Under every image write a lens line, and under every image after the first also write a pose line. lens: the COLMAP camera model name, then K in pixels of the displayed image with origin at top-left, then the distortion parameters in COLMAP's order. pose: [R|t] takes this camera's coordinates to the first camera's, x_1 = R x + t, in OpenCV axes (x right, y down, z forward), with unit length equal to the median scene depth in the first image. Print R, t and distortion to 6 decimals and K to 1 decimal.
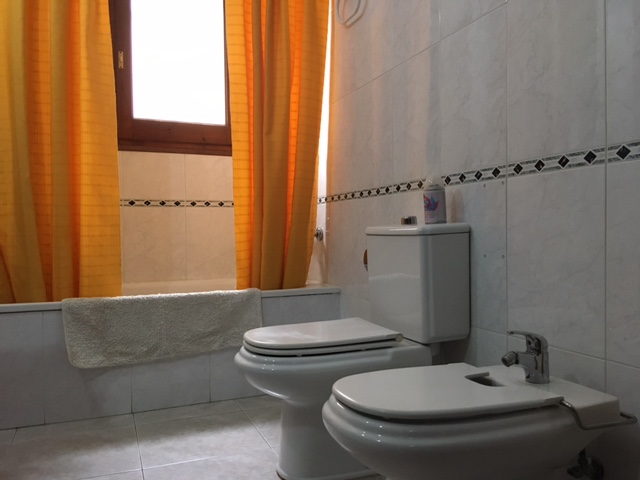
lens RADIAL K [[544.0, 0, 320.0], [0, 544.0, 240.0], [0, 0, 1]] dist [0.125227, -0.195472]
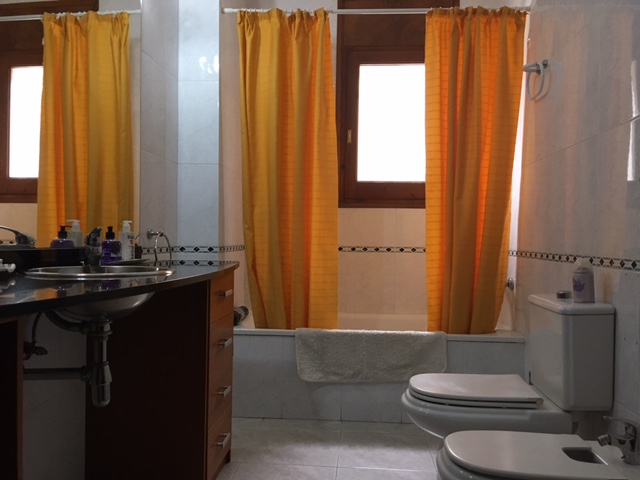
lens RADIAL K [[544.0, 0, 320.0], [0, 544.0, 240.0], [0, 0, 1]] dist [0.125227, -0.195472]
pose [[0.898389, 0.025937, -0.438434, 0.171684], [-0.029479, 0.999565, -0.001273, -0.108696], [0.438210, 0.014068, 0.898763, -0.190426]]
